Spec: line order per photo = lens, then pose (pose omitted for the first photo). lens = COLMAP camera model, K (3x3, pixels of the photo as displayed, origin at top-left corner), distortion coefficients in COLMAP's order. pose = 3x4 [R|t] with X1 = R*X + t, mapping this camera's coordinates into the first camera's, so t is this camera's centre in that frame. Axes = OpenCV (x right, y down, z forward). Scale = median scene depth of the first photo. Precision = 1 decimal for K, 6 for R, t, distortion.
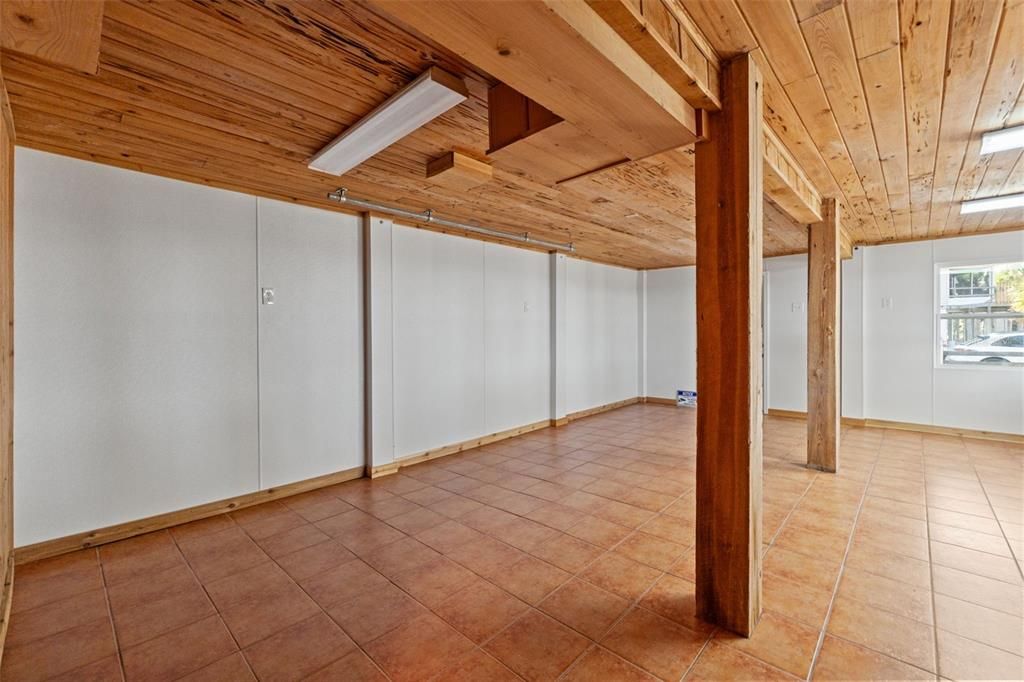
lens RADIAL K [[429.4, 0, 511.1], [0, 429.4, 330.9], [0, 0, 1]] dist [-0.000994, -0.000797]
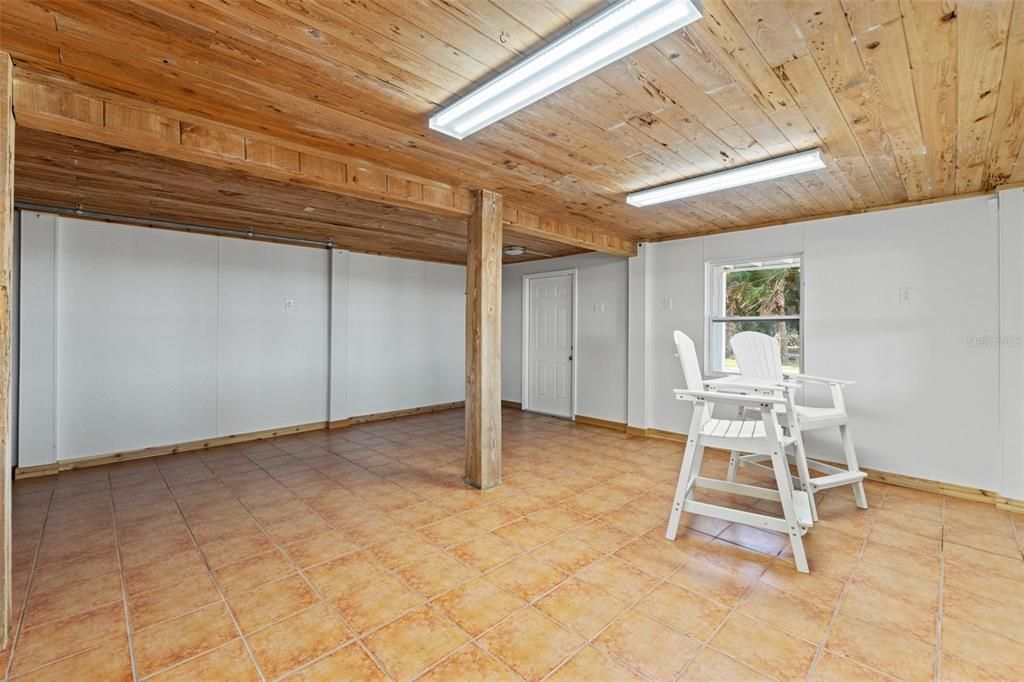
lens RADIAL K [[433.2, 0, 511.5], [0, 433.2, 323.5], [0, 0, 1]] dist [-0.010971, 0.000335]
pose [[0.999071, 0.012375, -0.041276, 0.624768], [-0.012718, 0.999887, -0.008036, -0.011854], [0.041172, 0.008554, 0.999115, 0.056829]]
